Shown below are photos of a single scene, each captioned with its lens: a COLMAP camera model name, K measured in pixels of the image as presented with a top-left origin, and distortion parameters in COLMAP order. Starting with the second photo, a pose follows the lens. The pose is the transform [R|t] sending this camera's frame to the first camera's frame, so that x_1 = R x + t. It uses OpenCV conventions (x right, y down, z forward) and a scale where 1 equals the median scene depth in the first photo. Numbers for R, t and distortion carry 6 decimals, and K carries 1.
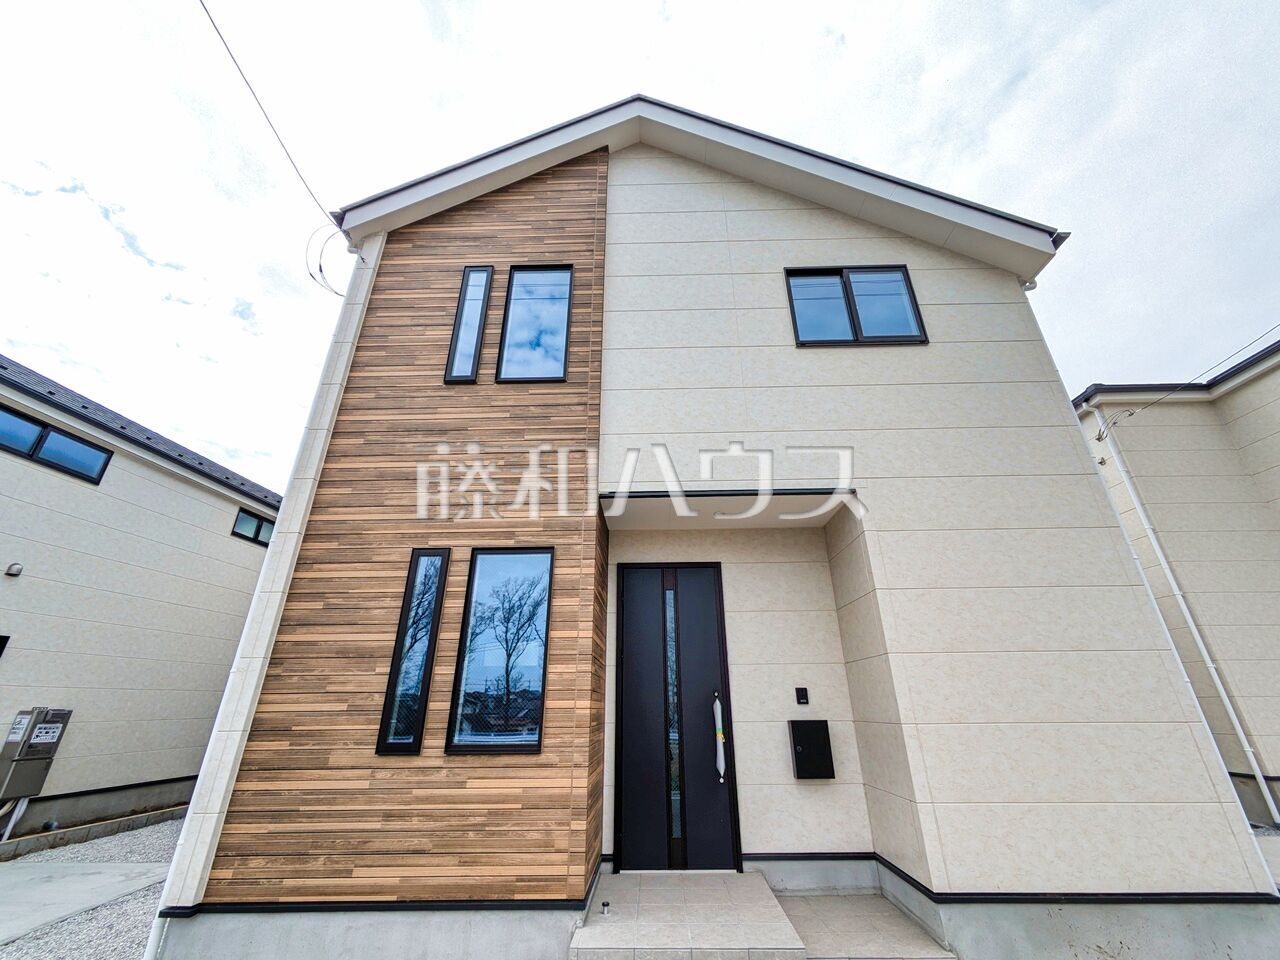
lens RADIAL K [[506.5, 0, 647.8], [0, 506.5, 478.6], [0, 0, 1]] dist [-0.001632, 0.001832]
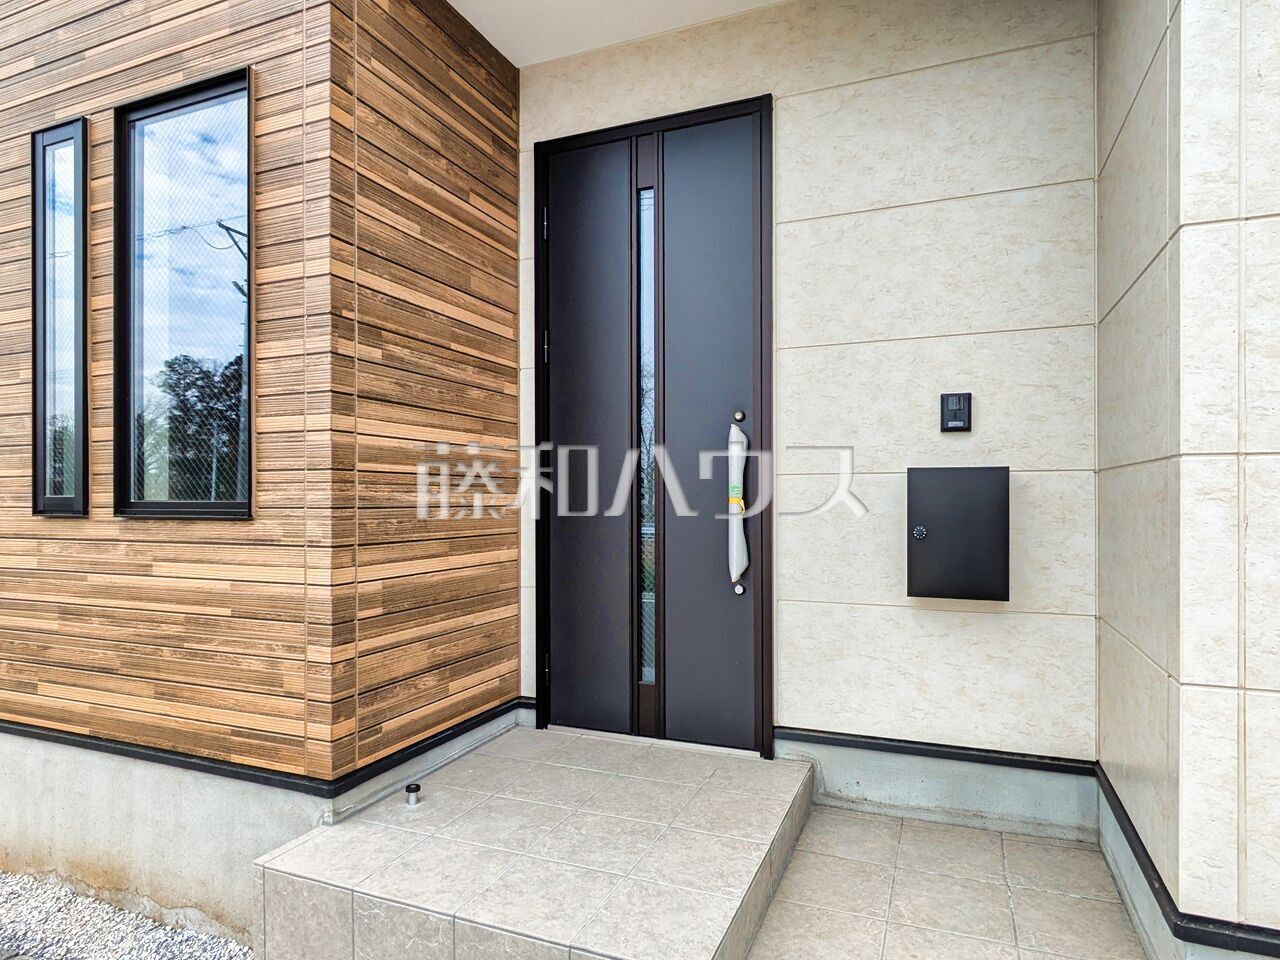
lens RADIAL K [[753.6, 0, 643.2], [0, 753.6, 496.8], [0, 0, 1]] dist [-0.001631, 0.000904]
pose [[0.931934, 0.007249, -0.362554, 0.292815], [0.143358, 0.910990, 0.386712, 0.231816], [0.333087, -0.412366, 0.847943, 0.407568]]
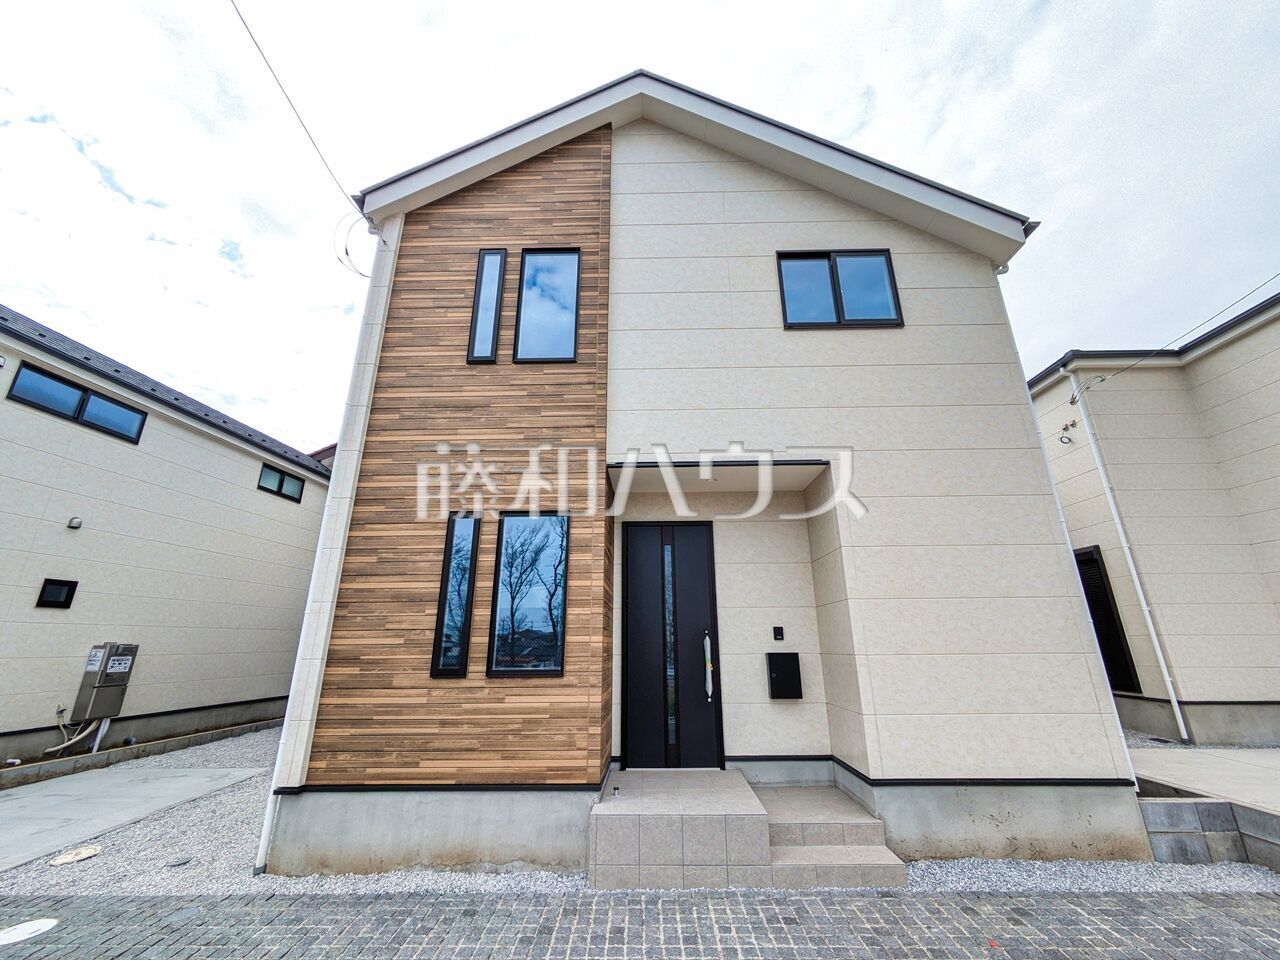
lens RADIAL K [[506.5, 0, 648.9], [0, 506.5, 478.0], [0, 0, 1]] dist [-0.001632, 0.001832]
pose [[0.999994, 0.002477, 0.002577, -0.003961], [-0.002731, 0.994614, 0.103610, -0.056121], [-0.002307, -0.103616, 0.994615, -0.144252]]
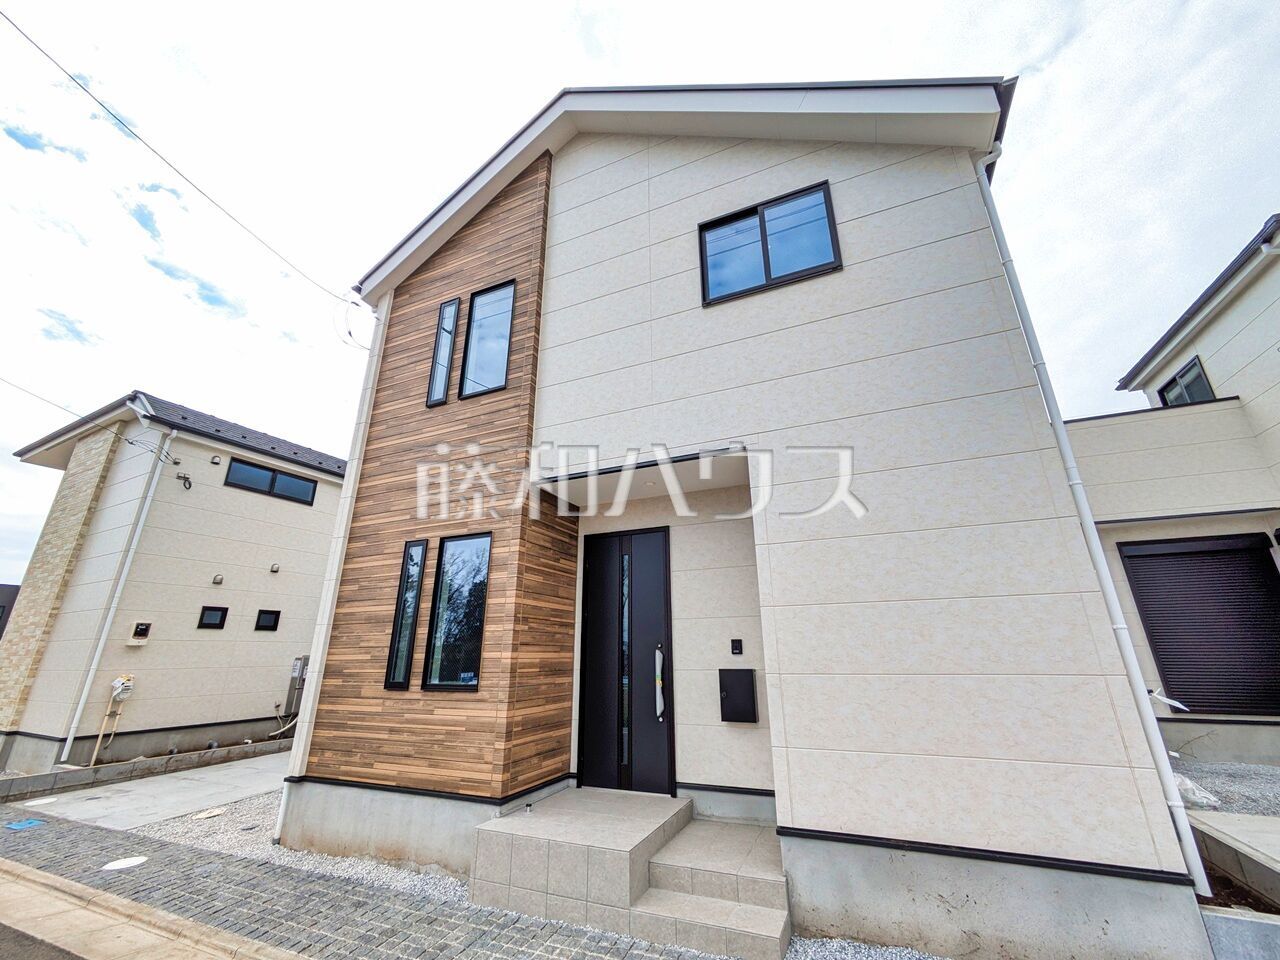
lens RADIAL K [[506.5, 0, 643.6], [0, 506.5, 478.7], [0, 0, 1]] dist [-0.001632, 0.001832]
pose [[0.926513, -0.123524, -0.355409, 0.545380], [0.154803, 0.986070, 0.060844, -0.008170], [0.342942, -0.111391, 0.932729, -0.006354]]
